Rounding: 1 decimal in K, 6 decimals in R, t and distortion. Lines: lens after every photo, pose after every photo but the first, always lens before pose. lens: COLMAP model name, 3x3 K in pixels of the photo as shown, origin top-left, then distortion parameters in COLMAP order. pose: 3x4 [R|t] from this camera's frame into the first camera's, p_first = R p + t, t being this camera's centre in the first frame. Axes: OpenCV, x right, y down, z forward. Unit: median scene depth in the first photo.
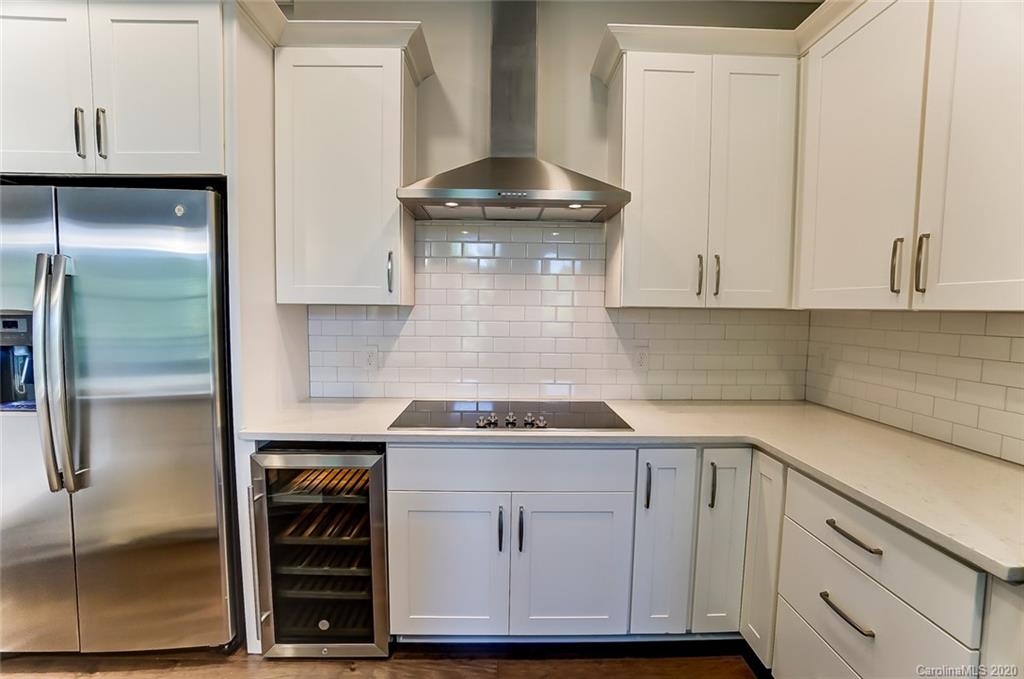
lens RADIAL K [[458.0, 0, 507.5], [0, 458.0, 340.6], [0, 0, 1]] dist [-0.061444, 0.021668]
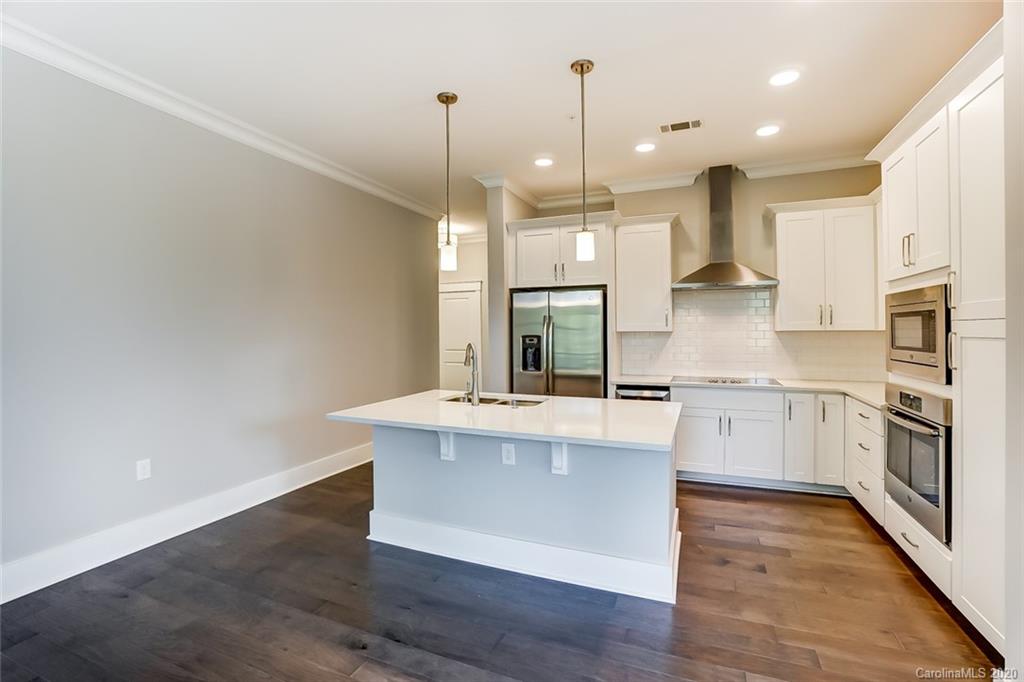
lens RADIAL K [[467.5, 0, 506.6], [0, 467.5, 327.2], [0, 0, 1]] dist [-0.067081, 0.026650]
pose [[0.912845, -0.018609, -0.407881, -0.039494], [-0.014627, 0.996829, -0.078214, 0.099394], [0.408043, 0.077364, 0.909679, -1.523131]]
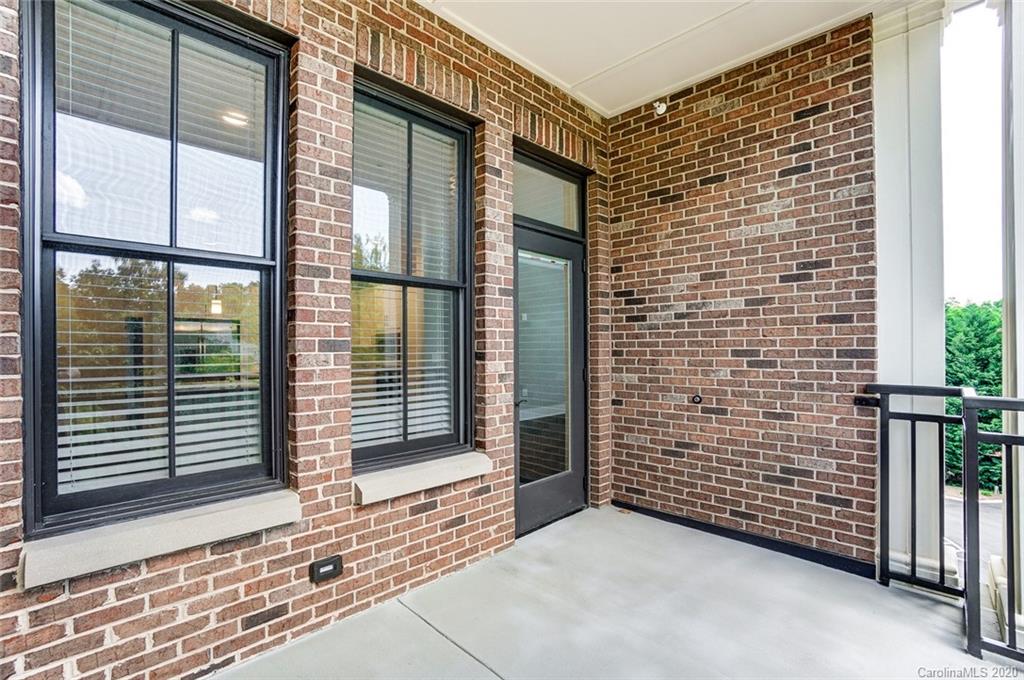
lens RADIAL K [[467.3, 0, 506.1], [0, 467.3, 341.5], [0, 0, 1]] dist [-0.061519, 0.022663]
pose [[0.722992, -0.007189, 0.690819, -1.635259], [0.067098, 0.995949, -0.059858, 0.266992], [-0.687590, 0.089629, 0.720546, -3.619036]]
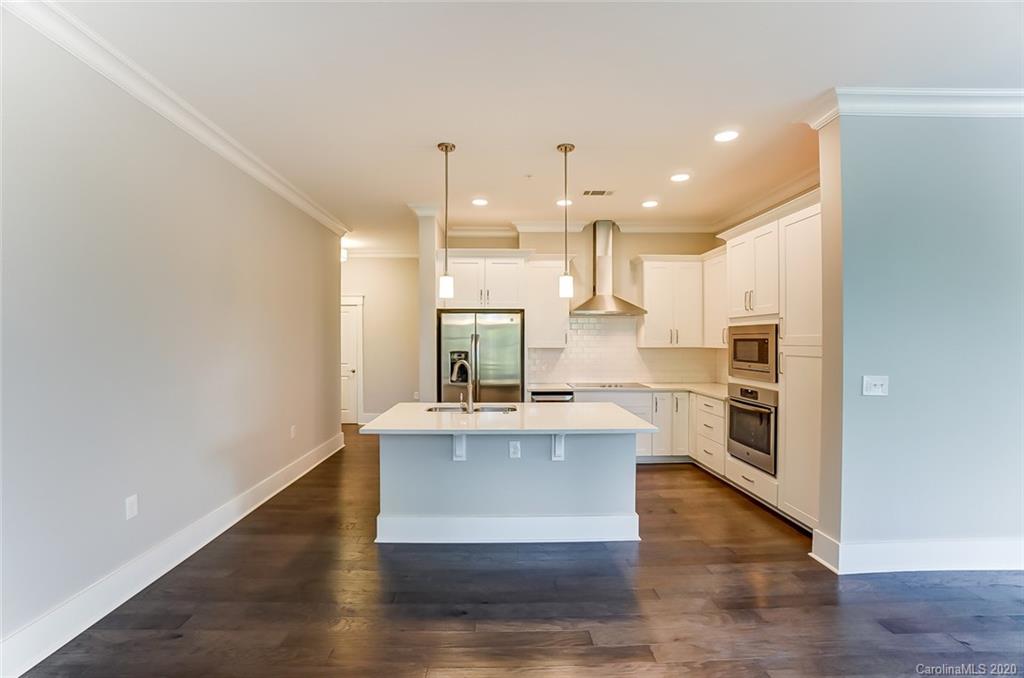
lens RADIAL K [[458.0, 0, 507.5], [0, 458.0, 340.1], [0, 0, 1]] dist [-0.061444, 0.021668]
pose [[0.999927, -0.010177, 0.006478, -0.670082], [0.010620, 0.997316, -0.072440, 0.083055], [-0.005723, 0.072504, 0.997352, -1.978103]]
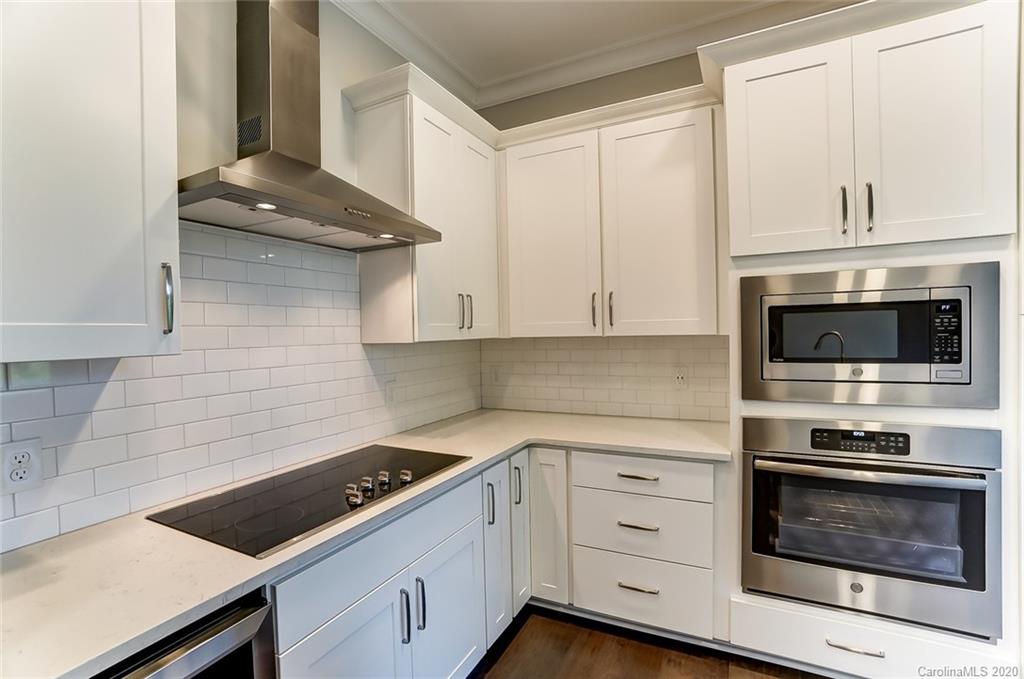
lens RADIAL K [[458.0, 0, 507.5], [0, 458.0, 340.6], [0, 0, 1]] dist [-0.061444, 0.021668]
pose [[0.476931, -0.037436, 0.878143, -0.560179], [0.093592, 0.995575, -0.008389, -0.052998], [-0.873943, 0.086188, 0.478325, 0.363408]]
